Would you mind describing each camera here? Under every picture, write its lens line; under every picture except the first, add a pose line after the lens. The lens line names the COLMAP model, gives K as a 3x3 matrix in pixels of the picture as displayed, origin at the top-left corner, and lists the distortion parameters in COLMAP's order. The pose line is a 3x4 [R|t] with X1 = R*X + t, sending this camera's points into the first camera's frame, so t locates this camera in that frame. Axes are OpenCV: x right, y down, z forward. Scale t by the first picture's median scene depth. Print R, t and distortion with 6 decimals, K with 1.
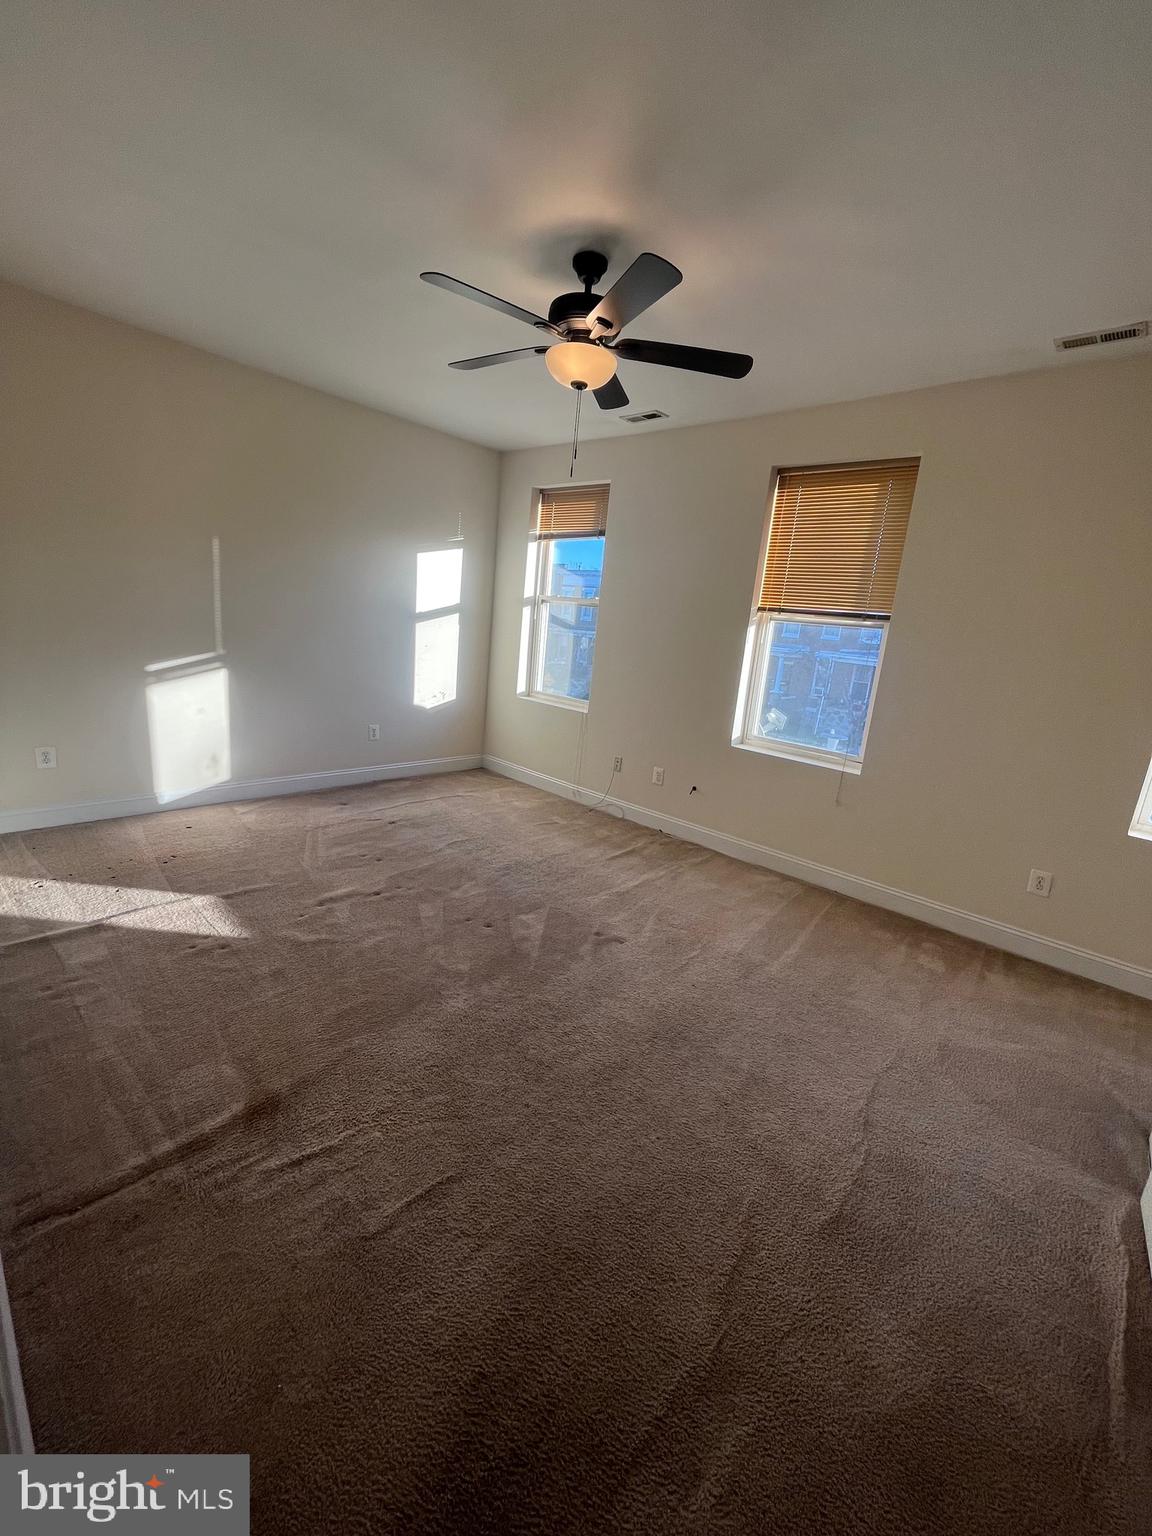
lens RADIAL K [[623.3, 0, 582.1], [0, 623.3, 759.5], [0, 0, 1]] dist [0.001804, 0.000012]
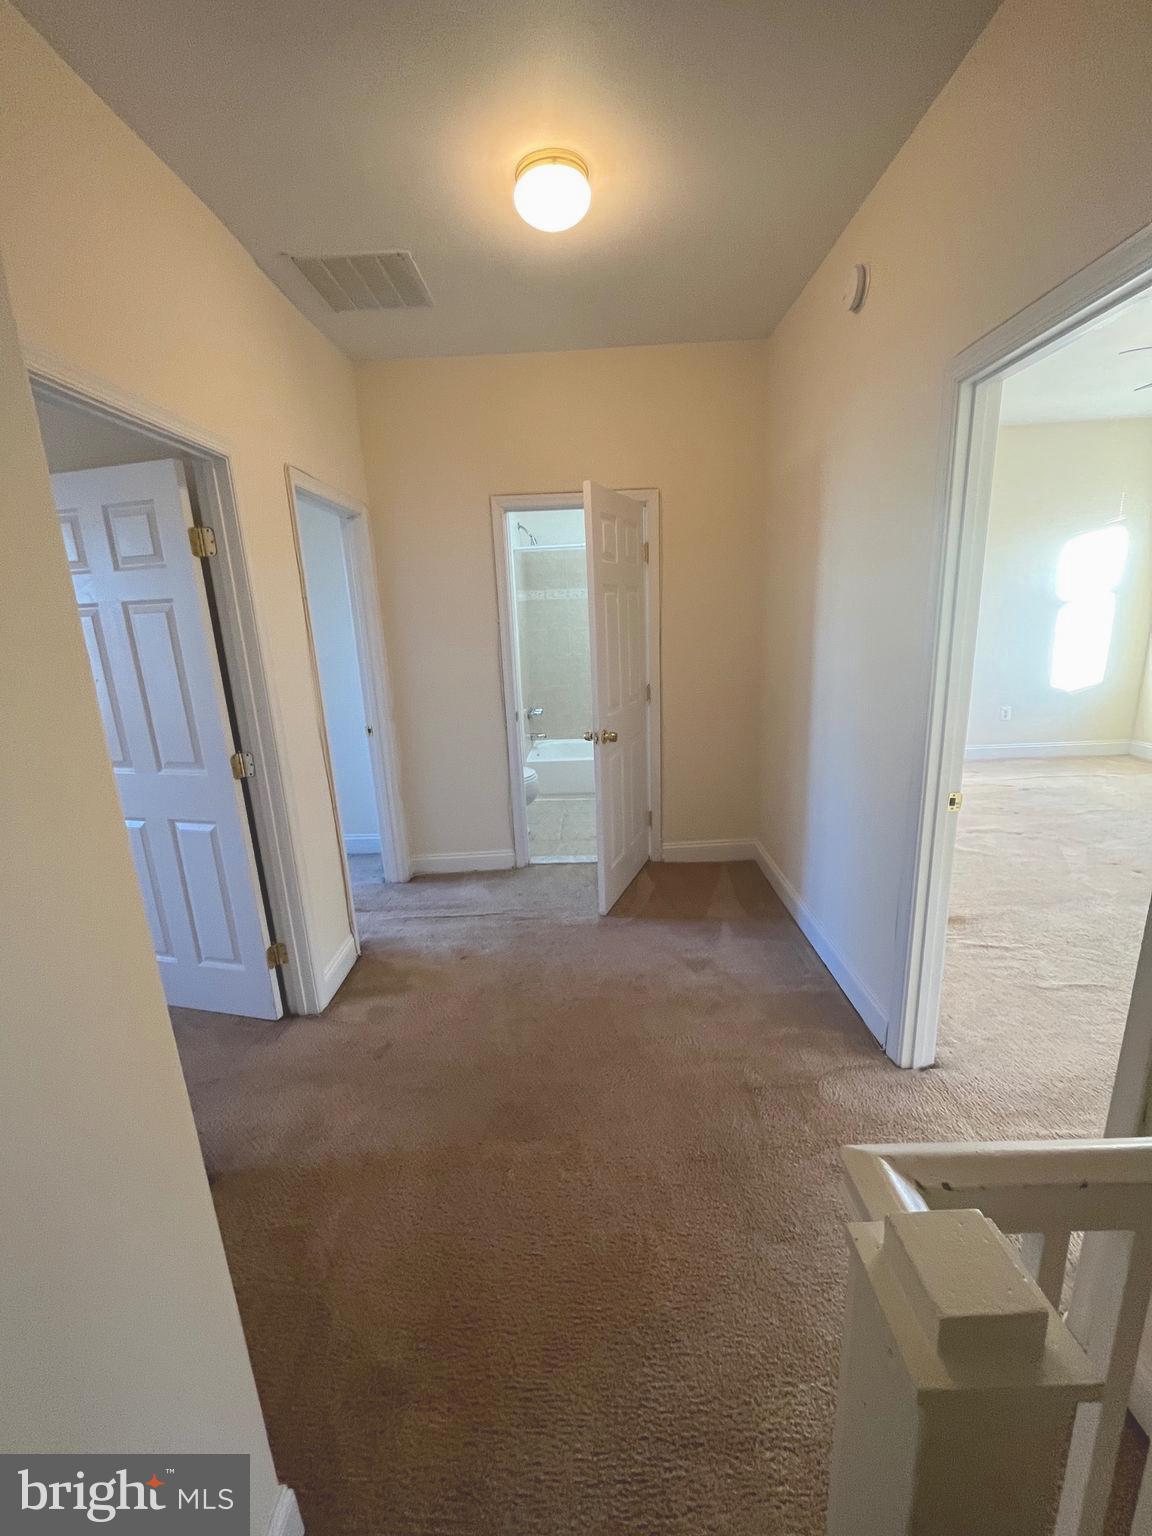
lens RADIAL K [[623.3, 0, 583.8], [0, 623.3, 767.8], [0, 0, 1]] dist [0.001804, 0.000012]
pose [[0.652716, 0.075982, -0.753783, 0.024032], [-0.070494, 0.996733, 0.039430, 0.079299], [0.754316, 0.027400, 0.655939, -0.374487]]
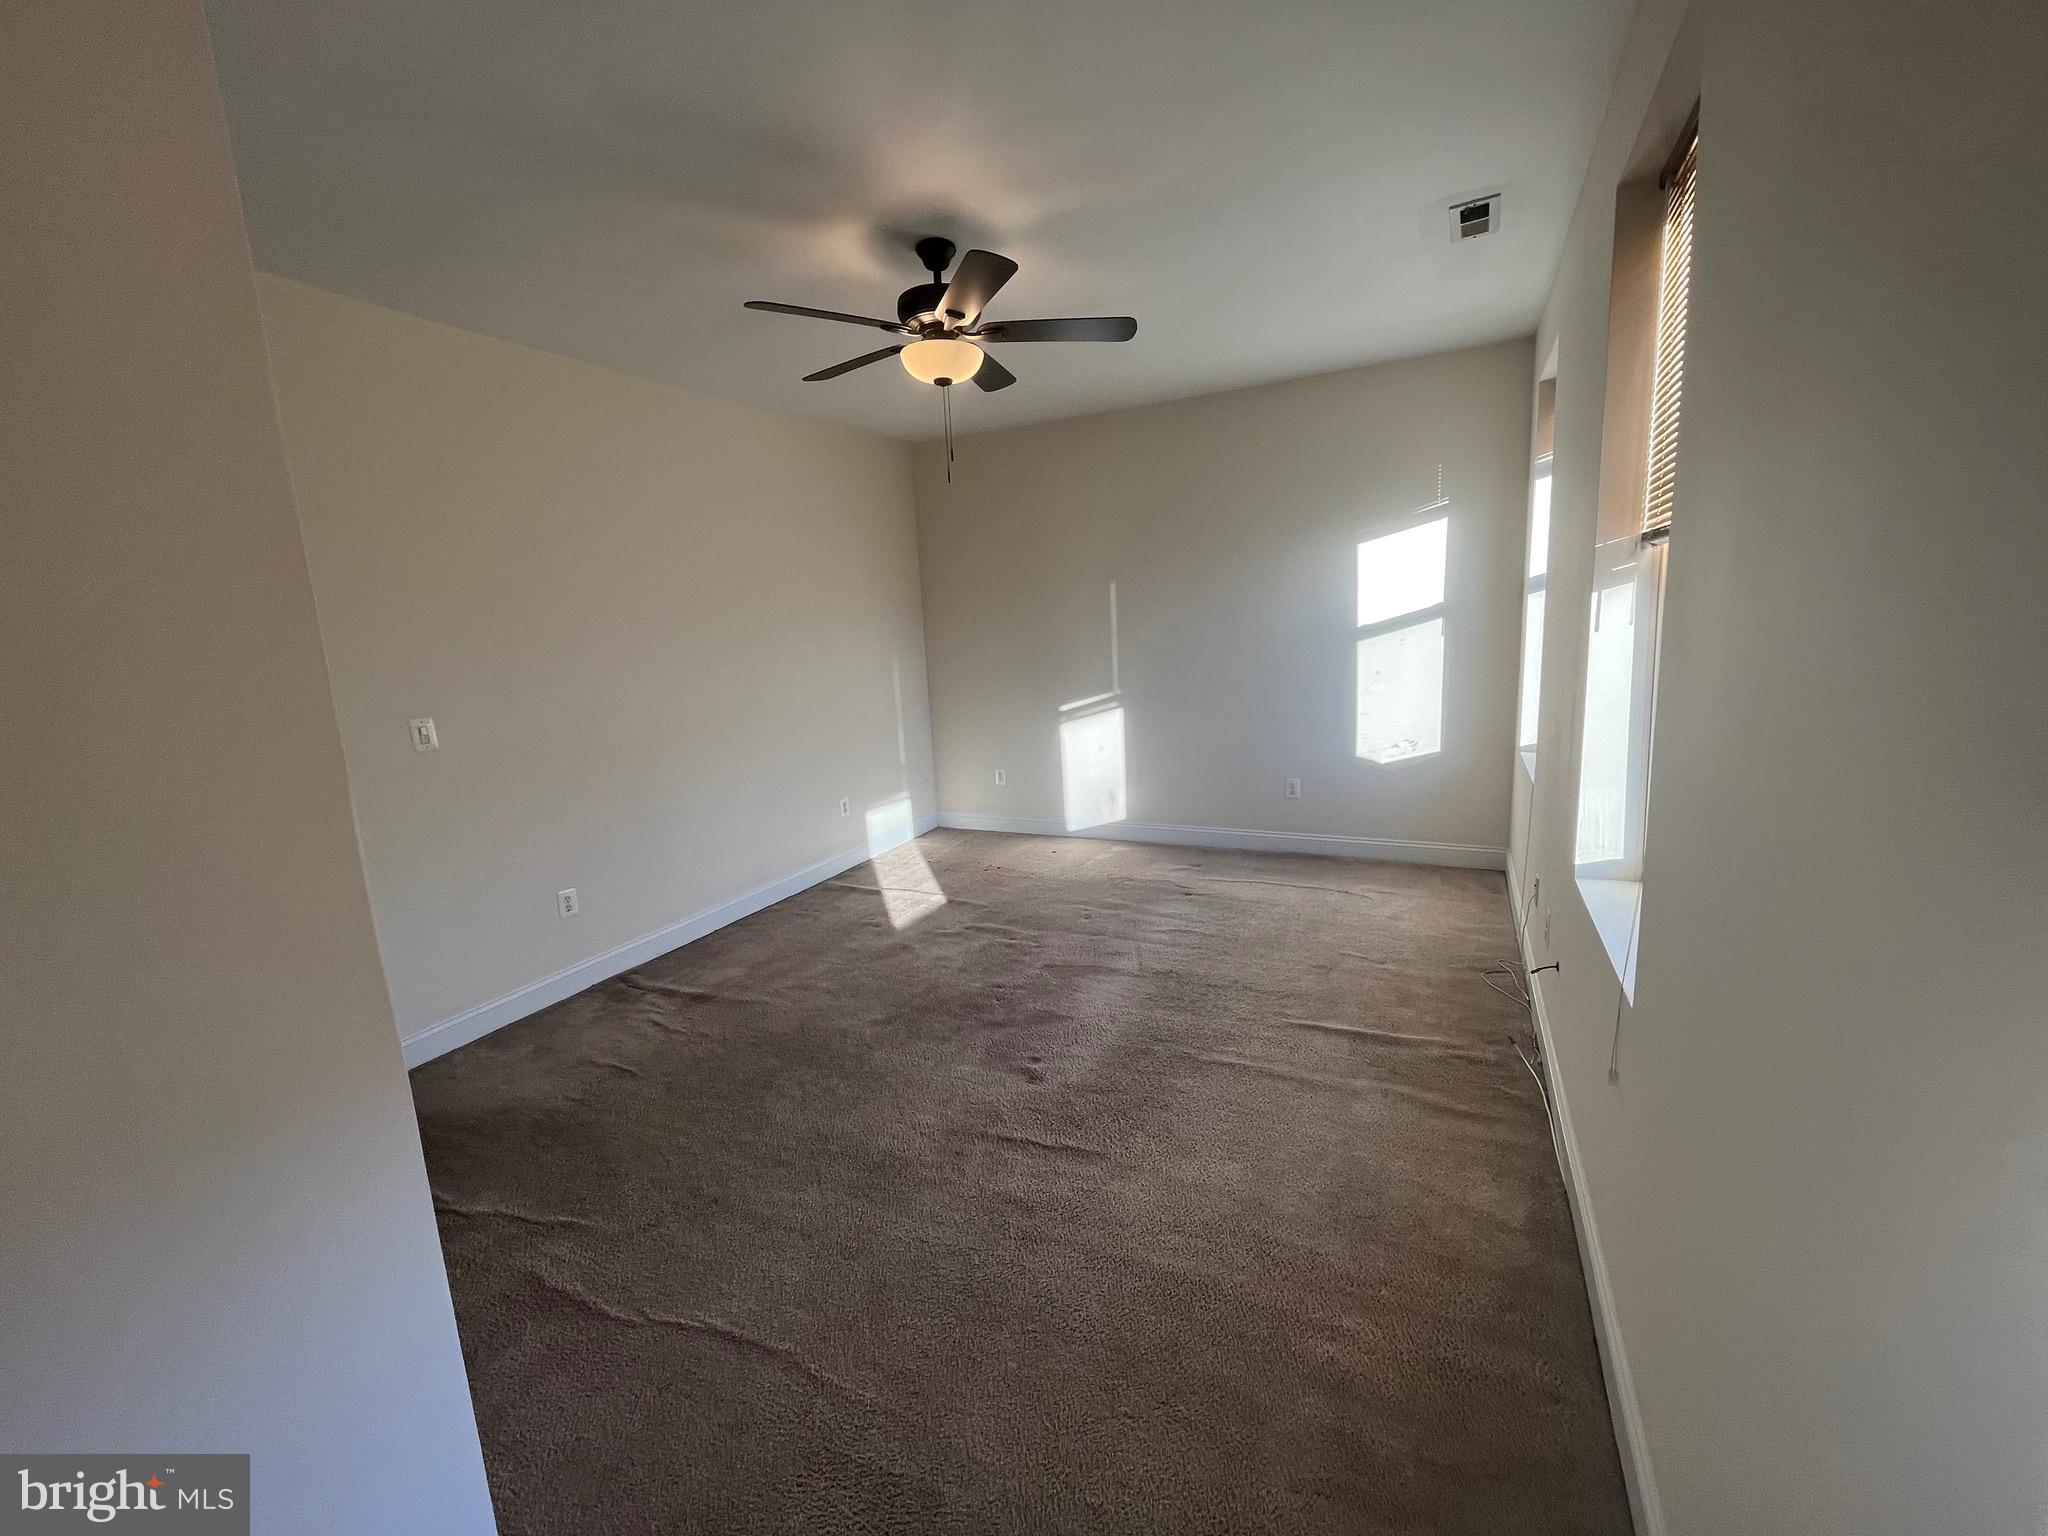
lens RADIAL K [[831.1, 0, 1030.2], [0, 831.1, 781.7], [0, 0, 1]] dist [0.001804, 0.000012]
pose [[0.256486, 0.074440, -0.963677, 0.734414], [-0.131305, 0.990470, 0.041562, -0.067141], [0.957588, 0.115876, 0.263816, 0.541808]]
